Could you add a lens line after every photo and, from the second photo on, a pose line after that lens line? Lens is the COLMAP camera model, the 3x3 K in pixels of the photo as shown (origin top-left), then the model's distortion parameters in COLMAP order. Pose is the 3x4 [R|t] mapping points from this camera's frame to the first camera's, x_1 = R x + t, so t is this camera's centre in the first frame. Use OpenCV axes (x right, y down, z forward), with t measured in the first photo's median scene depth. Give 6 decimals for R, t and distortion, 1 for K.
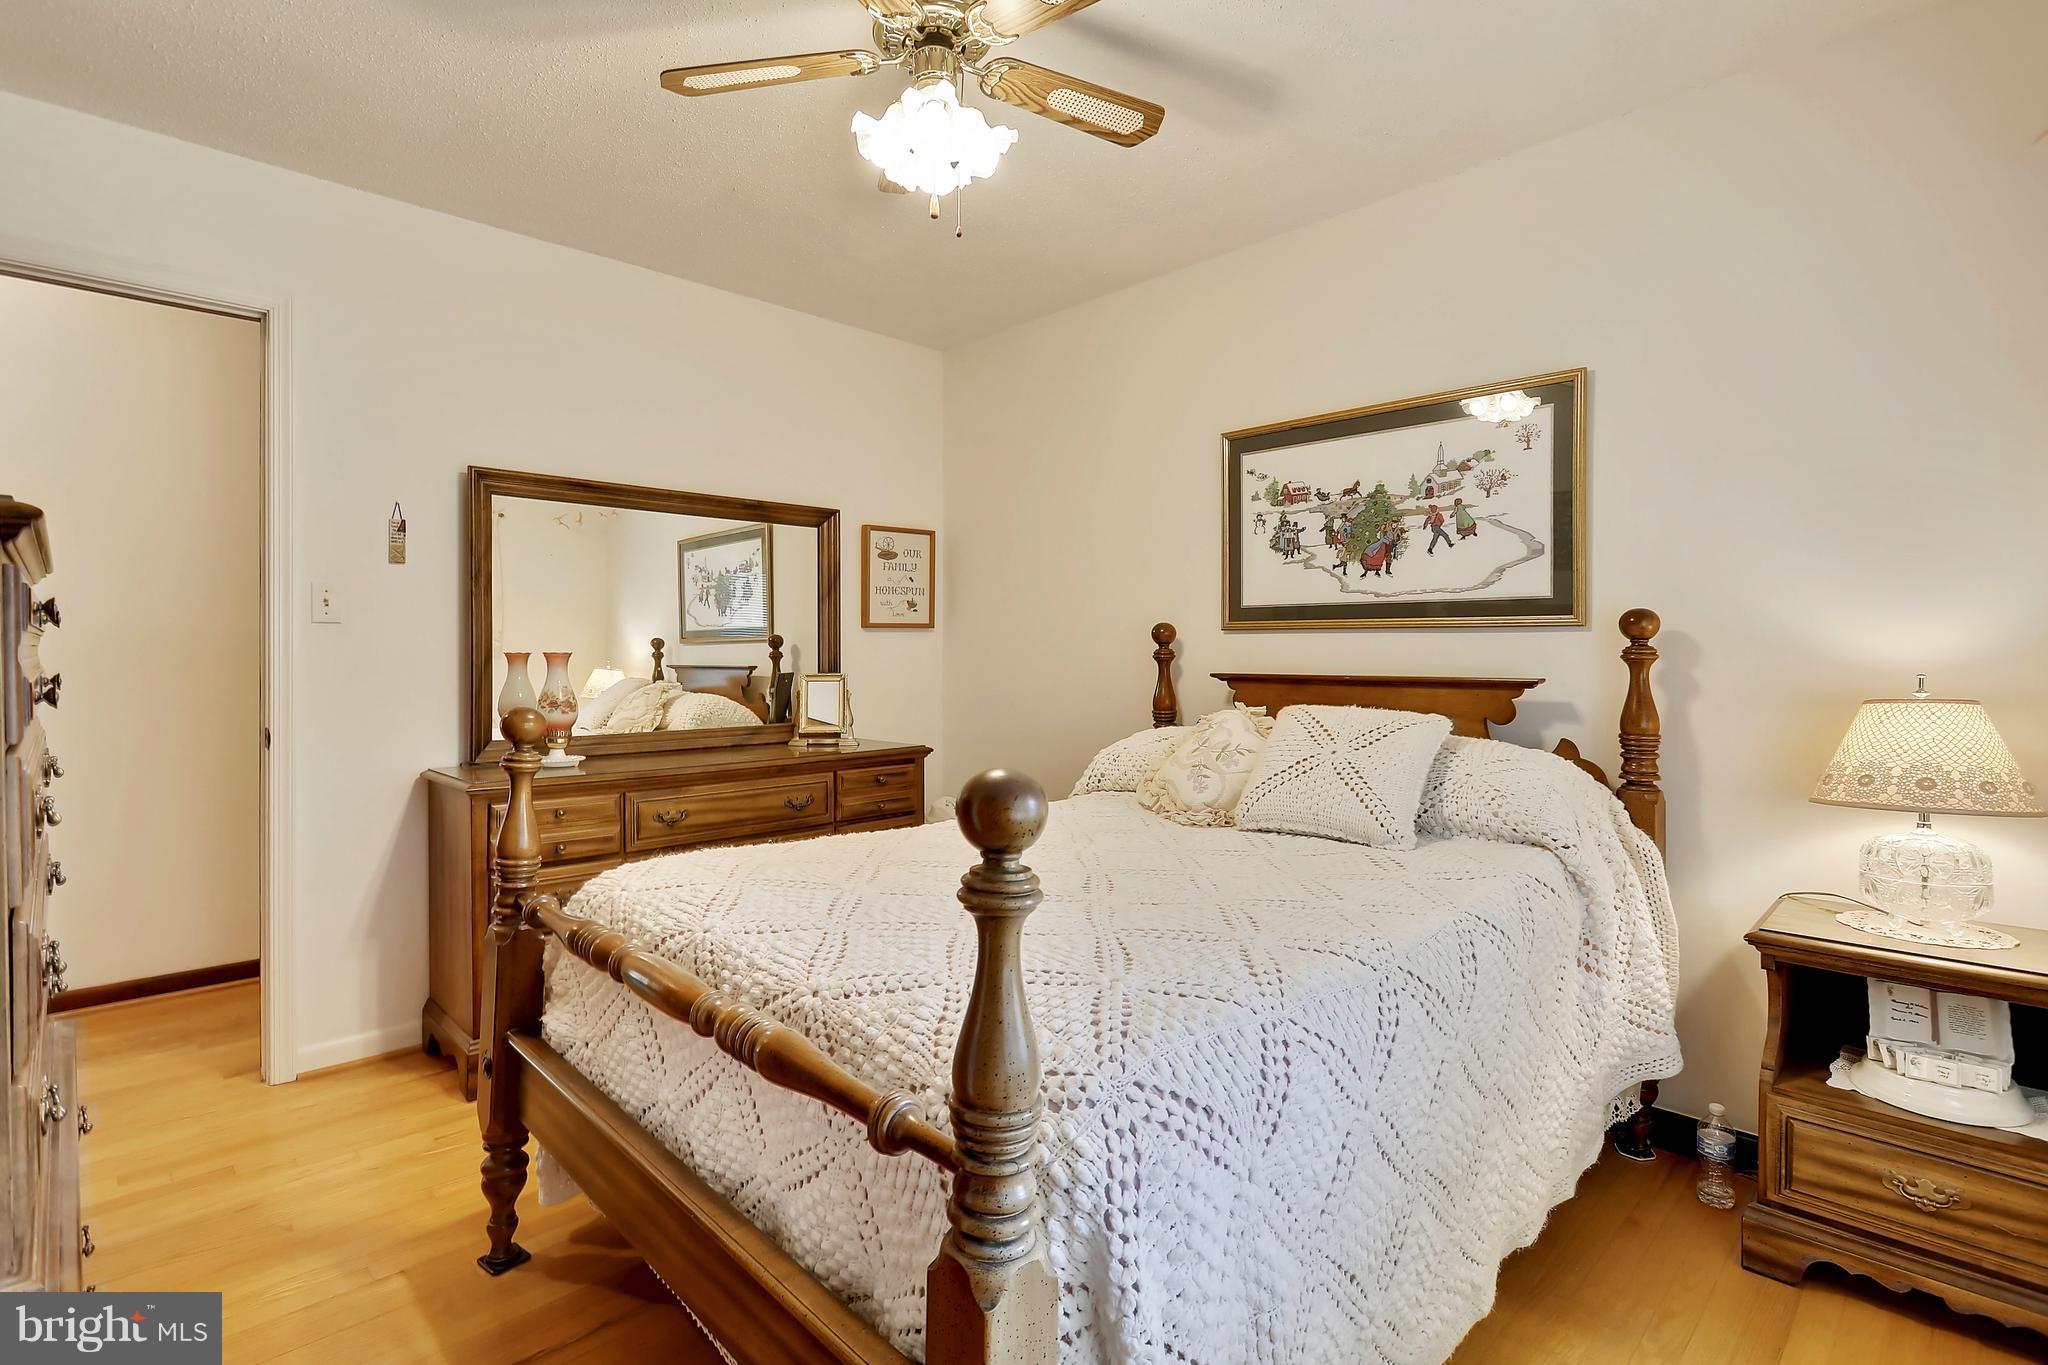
lens RADIAL K [[995.0, 0, 996.8], [0, 995.0, 672.6], [0, 0, 1]] dist [-0.000862, -0.000030]
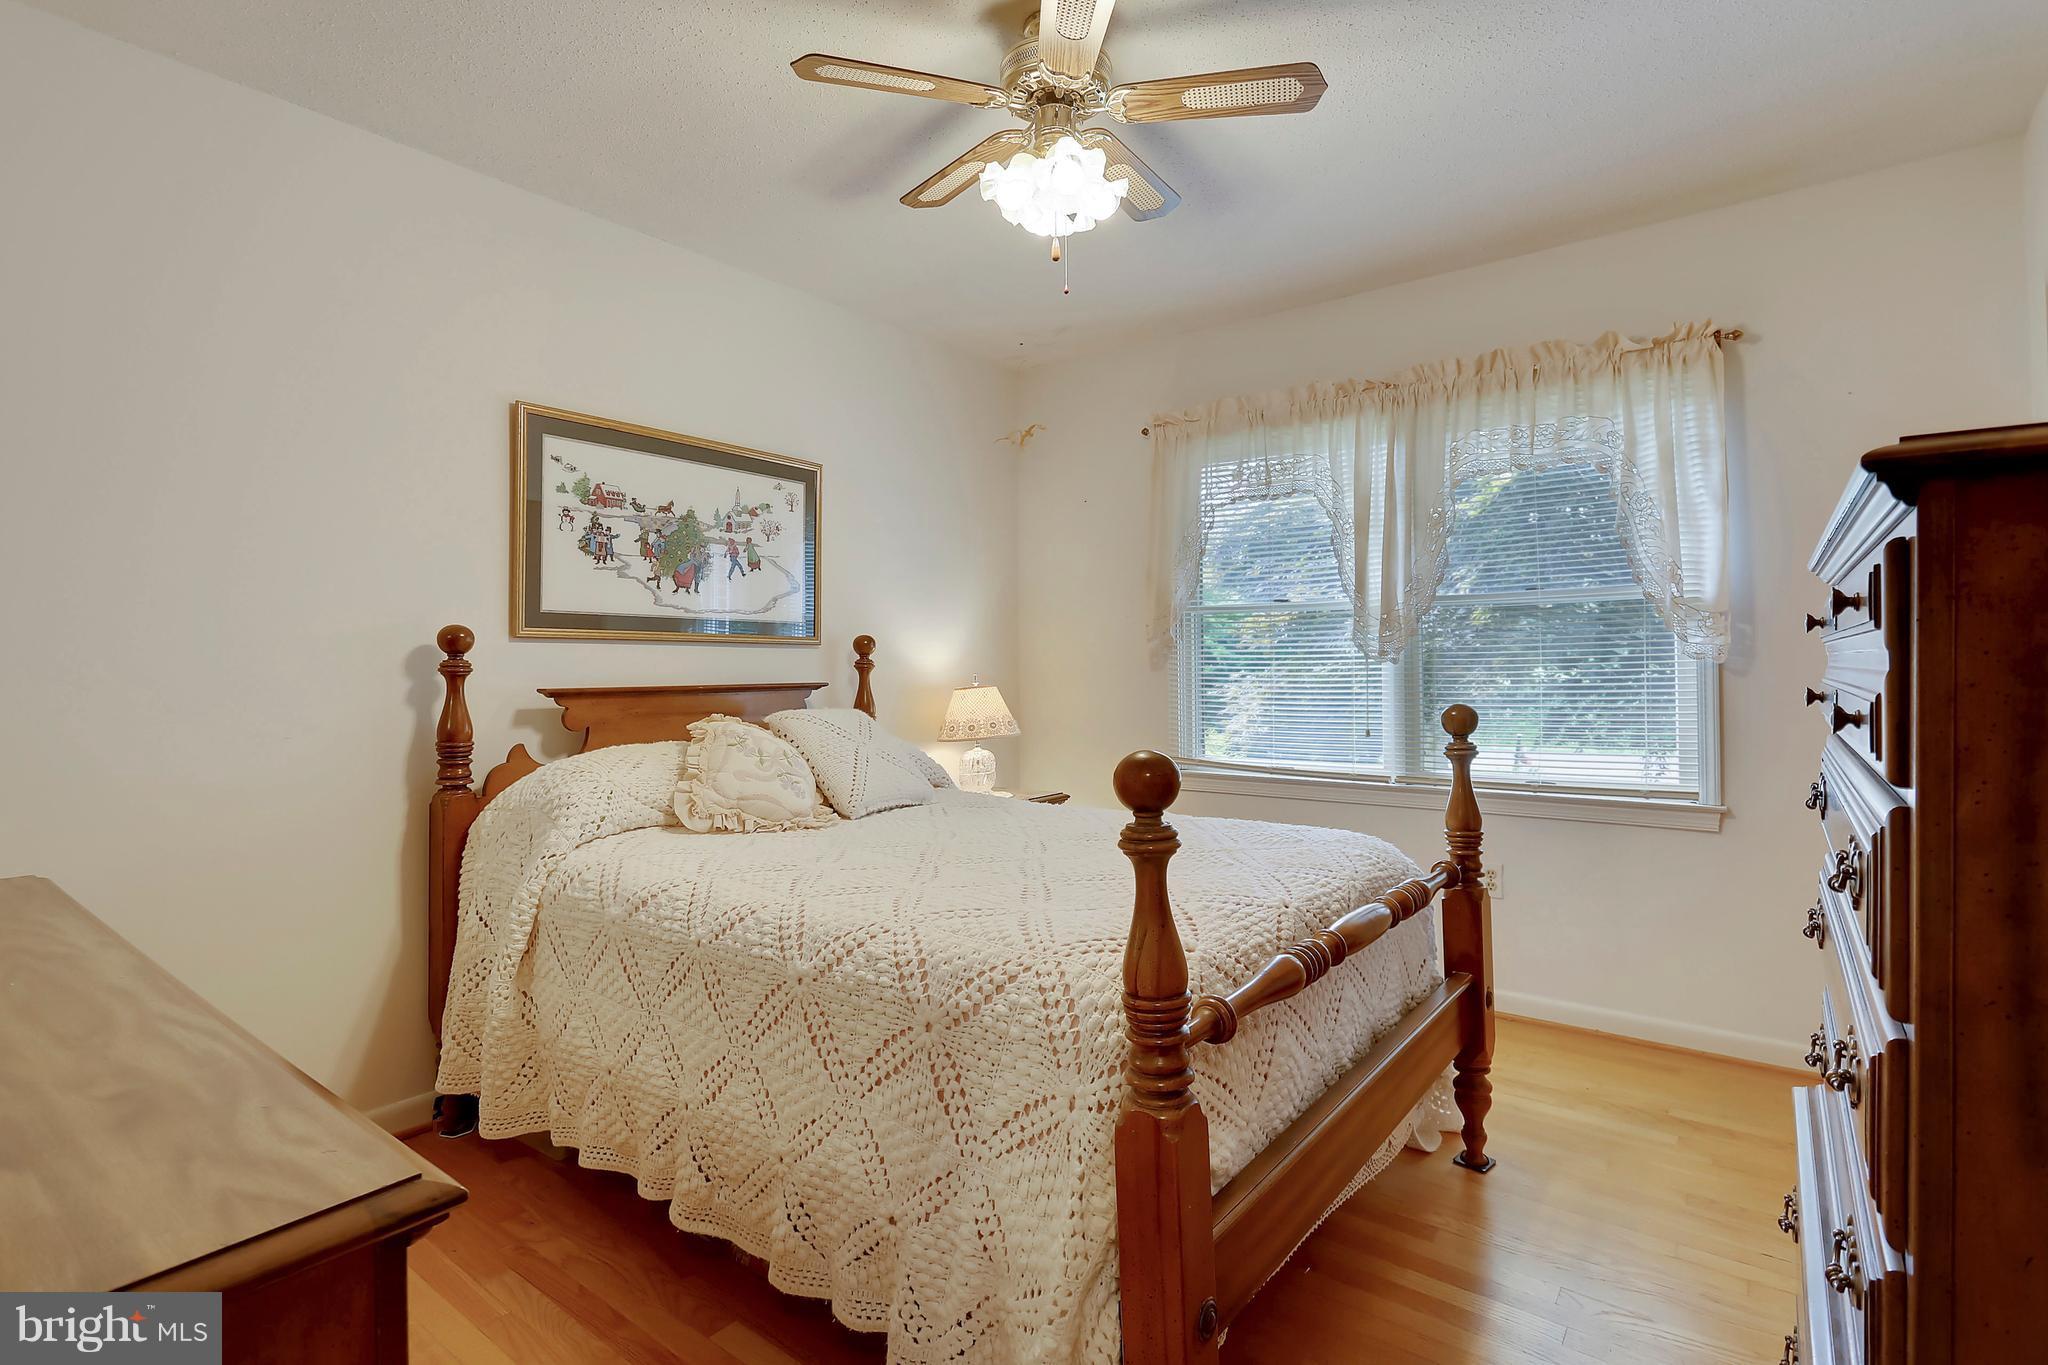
lens RADIAL K [[995.0, 0, 996.8], [0, 995.0, 672.6], [0, 0, 1]] dist [-0.000862, -0.000030]
pose [[-0.137843, -0.006466, 0.990433, -0.721857], [0.024095, 0.999661, 0.009879, -0.013143], [-0.990161, 0.025227, -0.137641, 0.800556]]
